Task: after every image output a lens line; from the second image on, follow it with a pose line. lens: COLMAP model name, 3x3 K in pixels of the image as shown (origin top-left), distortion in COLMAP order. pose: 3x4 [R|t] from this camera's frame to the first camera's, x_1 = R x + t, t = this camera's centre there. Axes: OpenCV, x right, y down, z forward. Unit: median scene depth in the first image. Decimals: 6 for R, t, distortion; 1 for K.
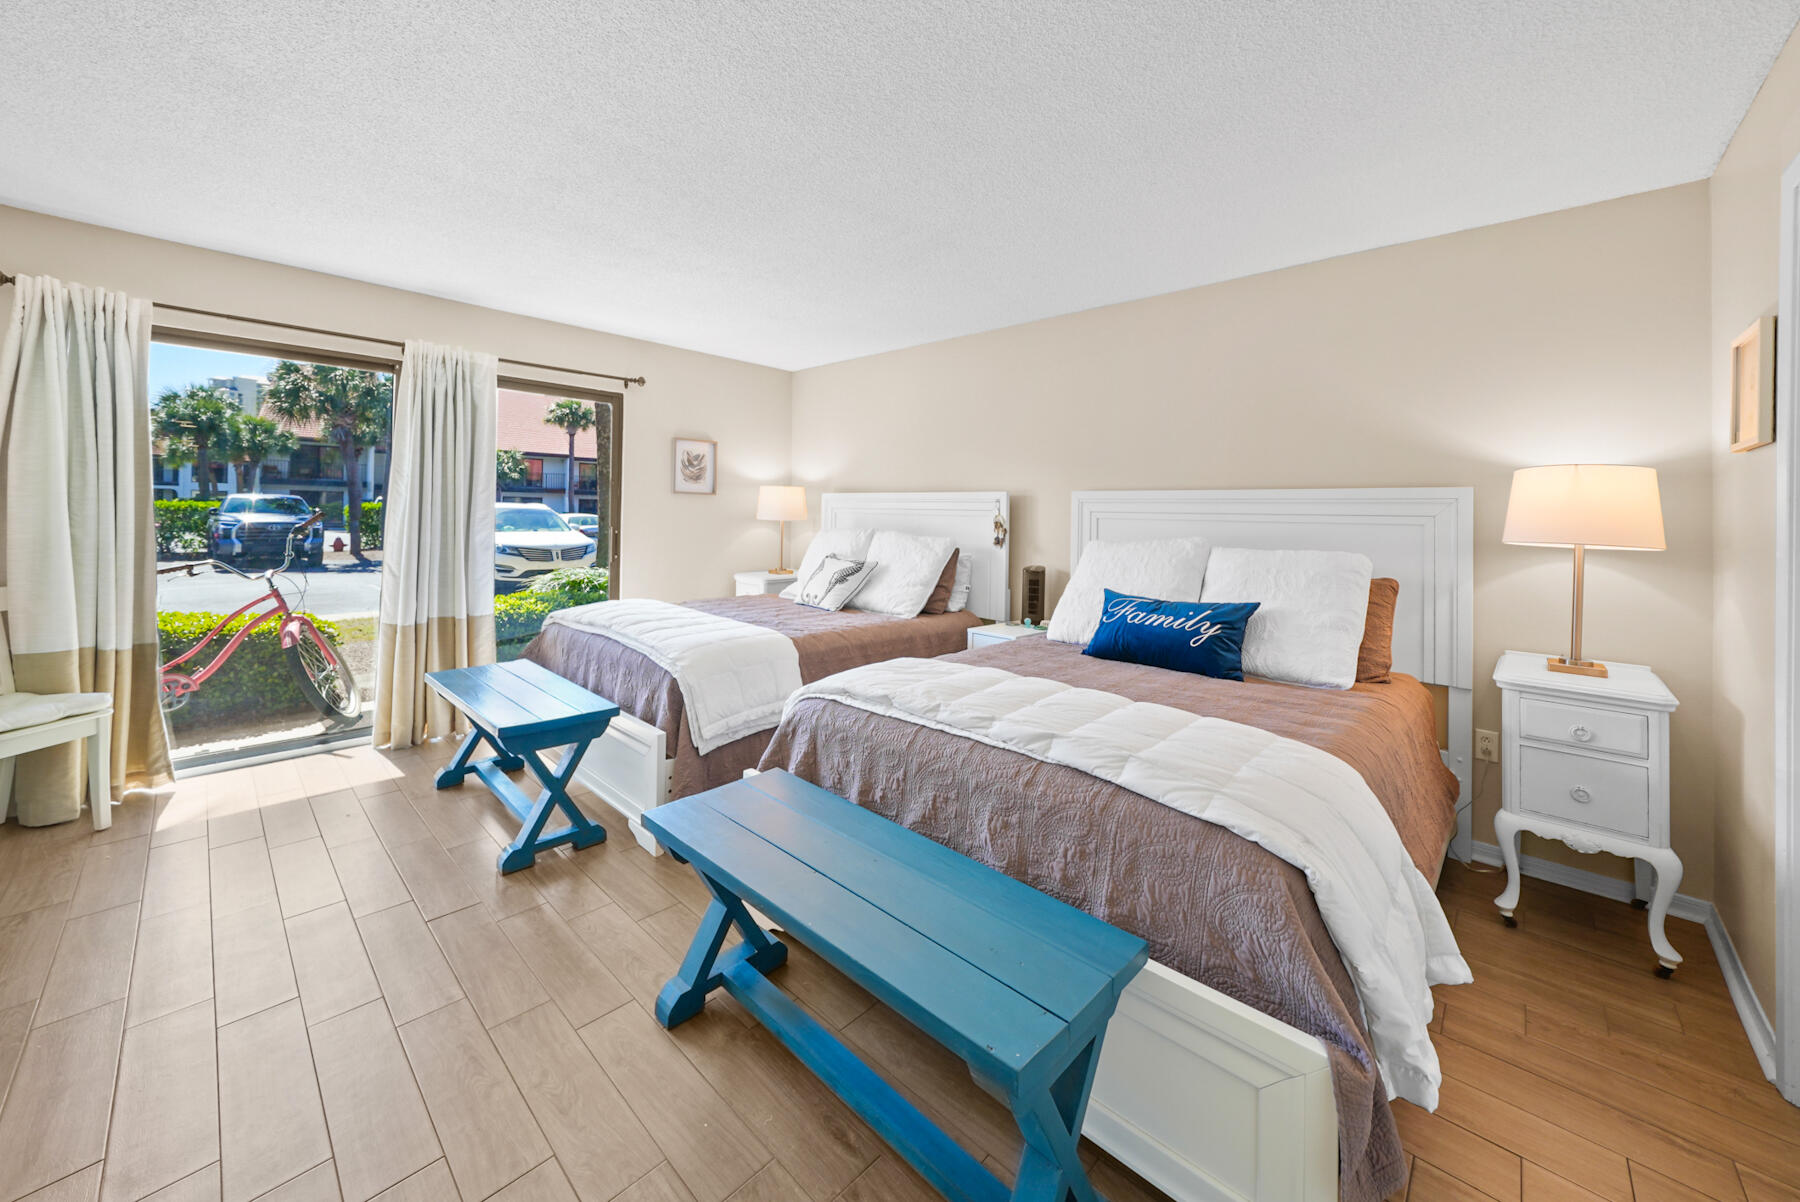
lens RADIAL K [[667.7, 0, 900.0], [0, 667.7, 601.0], [0, 0, 1]] dist [-0.000487, -0.000030]
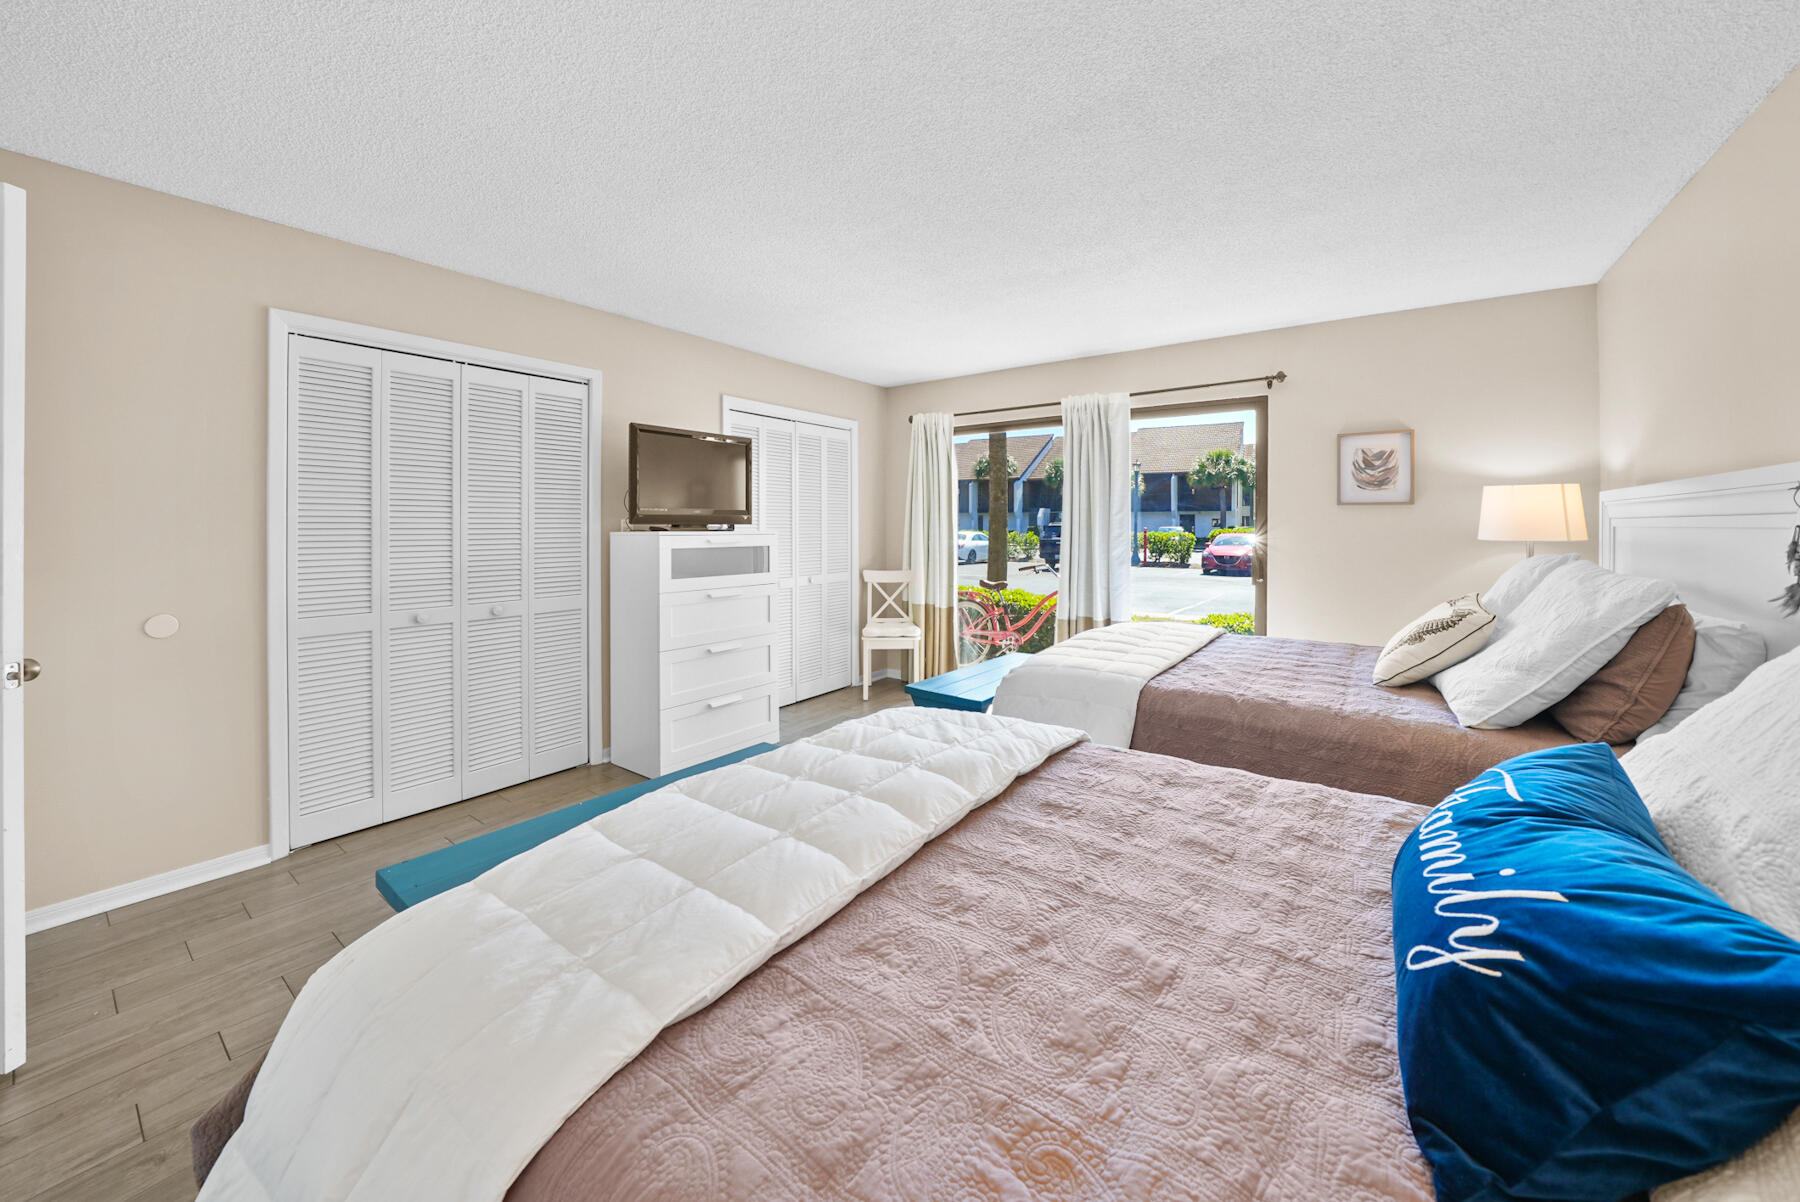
lens RADIAL K [[667.7, 0, 900.0], [0, 667.7, 601.0], [0, 0, 1]] dist [-0.000487, -0.000030]
pose [[0.144782, 0.094447, -0.984946, 0.382289], [-0.127522, 0.988913, 0.076082, -0.044097], [0.981212, 0.114587, 0.155220, 0.390738]]
